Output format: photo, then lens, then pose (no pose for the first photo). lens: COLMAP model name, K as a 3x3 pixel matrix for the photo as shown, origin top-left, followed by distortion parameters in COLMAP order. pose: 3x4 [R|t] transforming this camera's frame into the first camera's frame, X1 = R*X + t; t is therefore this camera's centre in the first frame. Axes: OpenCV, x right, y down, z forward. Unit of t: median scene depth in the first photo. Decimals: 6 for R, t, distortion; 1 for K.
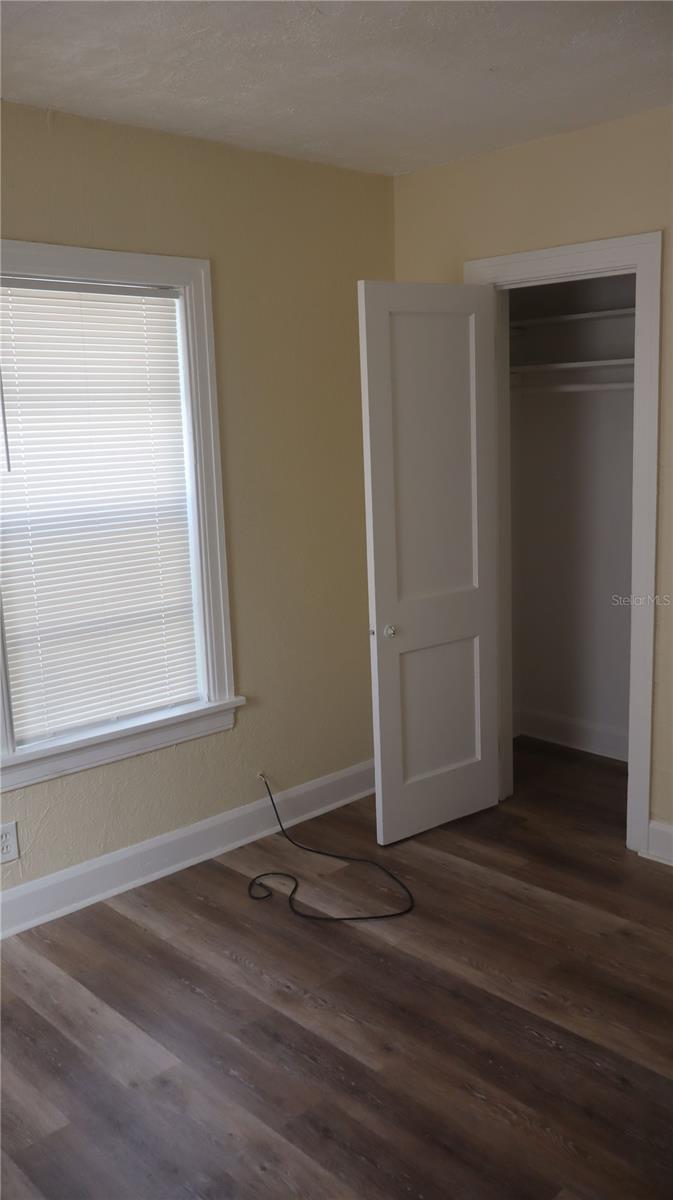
lens RADIAL K [[1033.6, 0, 337.3], [0, 1033.6, 599.6], [0, 0, 1]] dist [0.011443, 0.001286]
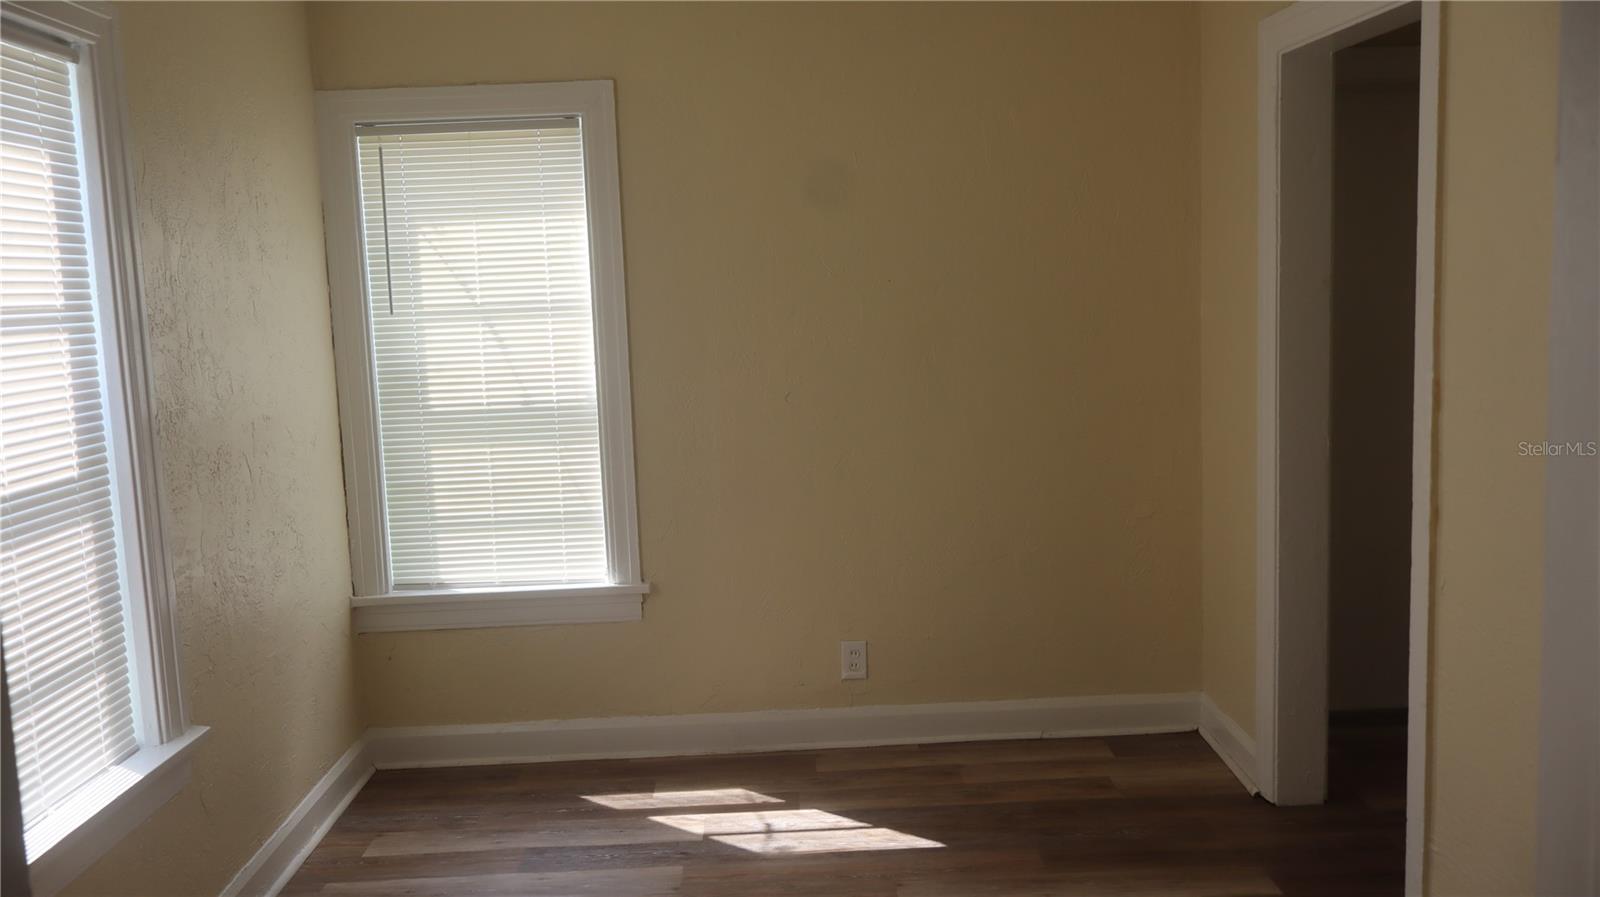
lens RADIAL K [[1378.1, 0, 800.4], [0, 1378.1, 448.9], [0, 0, 1]] dist [0.011443, 0.001286]
pose [[0.741821, 0.085059, -0.665182, 0.812583], [-0.105744, 0.994351, 0.009224, -0.043673], [0.662209, 0.063497, 0.746624, 0.249770]]
